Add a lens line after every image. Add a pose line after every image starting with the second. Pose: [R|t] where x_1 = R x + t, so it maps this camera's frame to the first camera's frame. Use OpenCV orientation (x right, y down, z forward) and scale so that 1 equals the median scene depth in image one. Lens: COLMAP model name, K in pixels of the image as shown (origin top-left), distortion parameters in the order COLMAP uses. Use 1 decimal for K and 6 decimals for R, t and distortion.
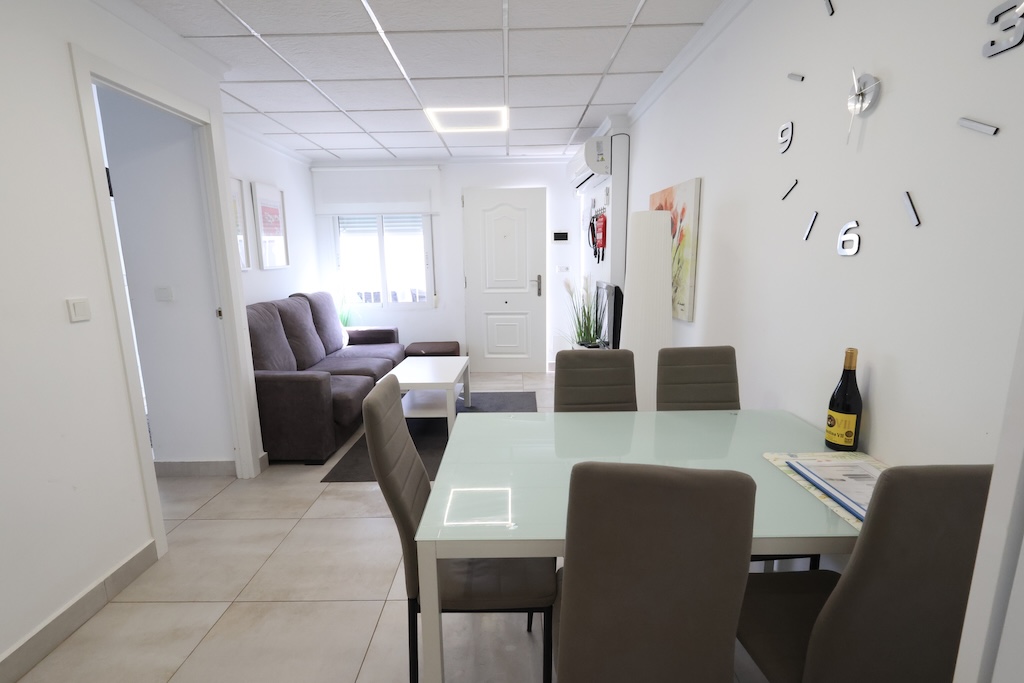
lens RADIAL K [[475.3, 0, 511.7], [0, 475.3, 341.7], [0, 0, 1]] dist [-0.001519, 0.000944]
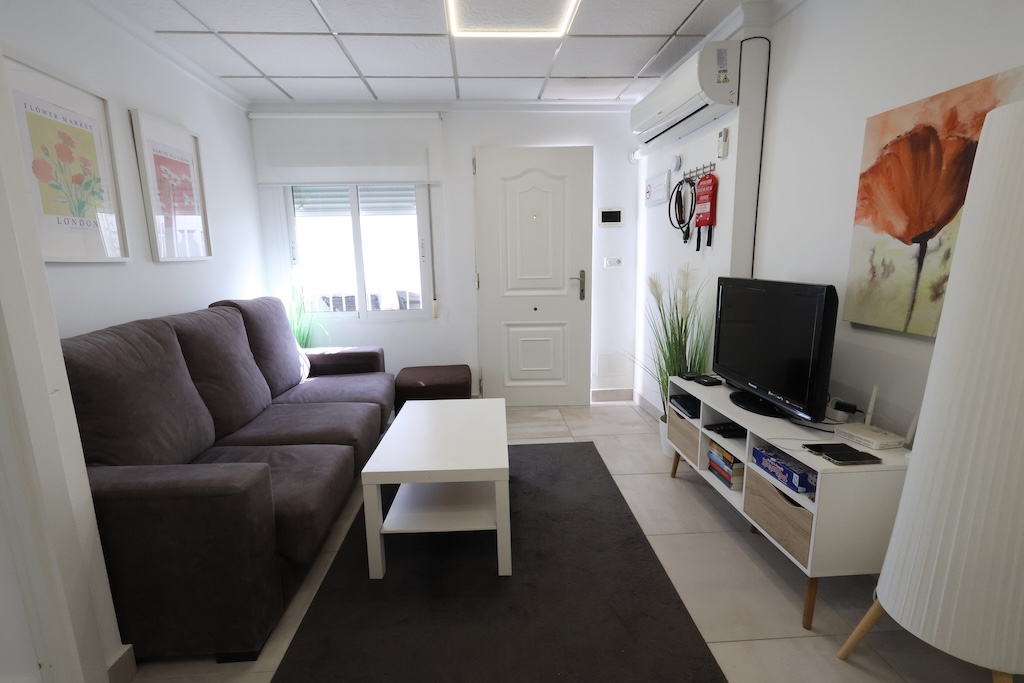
lens RADIAL K [[475.3, 0, 511.5], [0, 475.3, 343.1], [0, 0, 1]] dist [-0.001519, 0.000944]
pose [[0.997886, -0.015202, 0.063183, -0.103223], [0.014969, 0.999879, 0.004170, -0.038677], [-0.063238, -0.003215, 0.997993, 0.318374]]
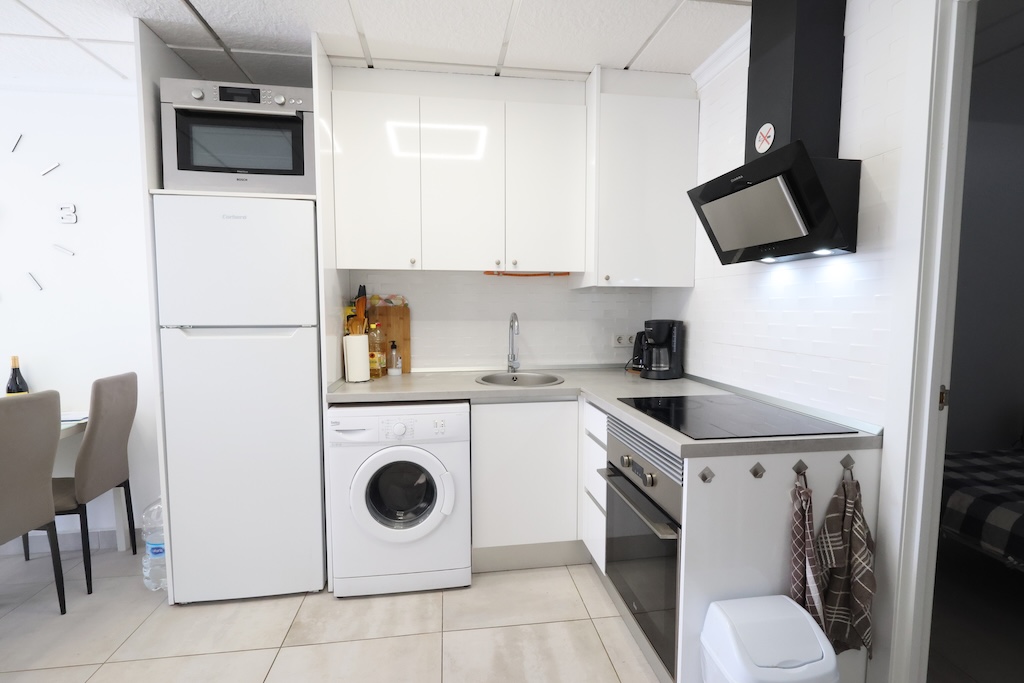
lens RADIAL K [[475.3, 0, 505.8], [0, 475.3, 344.6], [0, 0, 1]] dist [-0.001519, 0.000944]
pose [[-0.126566, -0.069337, 0.989532, -0.346531], [0.181157, 0.979162, 0.091781, 0.039565], [-0.975276, 0.190877, -0.111367, -0.161938]]
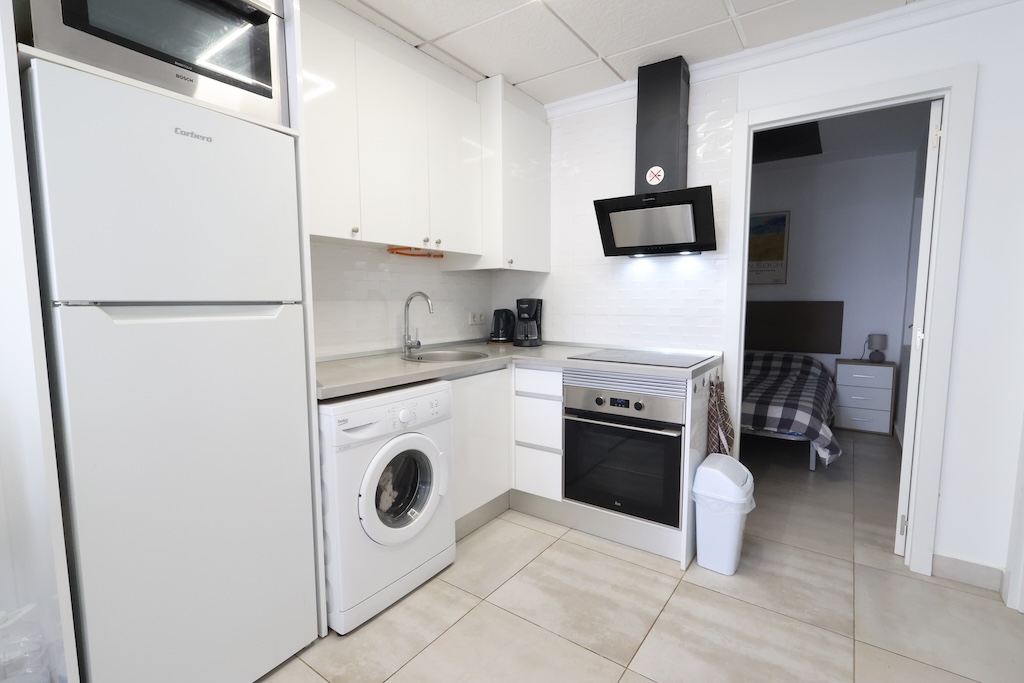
lens RADIAL K [[475.3, 0, 510.0], [0, 475.3, 344.4], [0, 0, 1]] dist [-0.001519, 0.000944]
pose [[-0.808612, -0.046146, 0.586530, -0.214626], [0.114270, 0.965617, 0.233508, 0.000164], [-0.577139, 0.255840, -0.775536, 0.126382]]
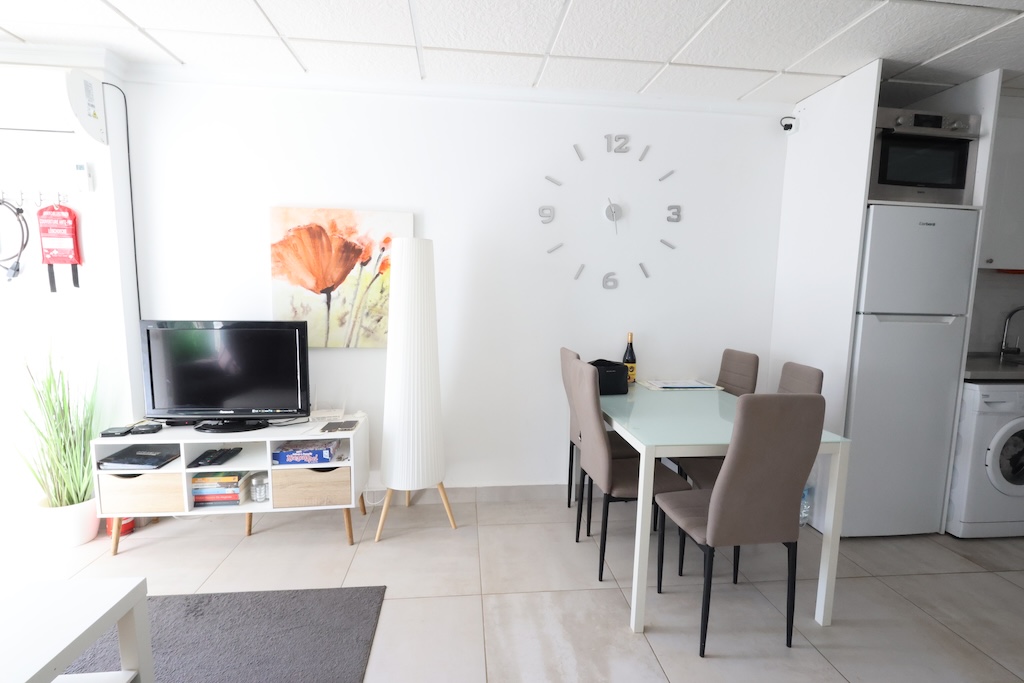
lens RADIAL K [[475.3, 0, 505.5], [0, 475.3, 343.1], [0, 0, 1]] dist [-0.001519, 0.000944]
pose [[-0.093281, -0.107403, 0.989830, -0.366847], [0.160956, 0.979461, 0.121446, -0.078856], [-0.982544, 0.170647, -0.074078, 0.472060]]
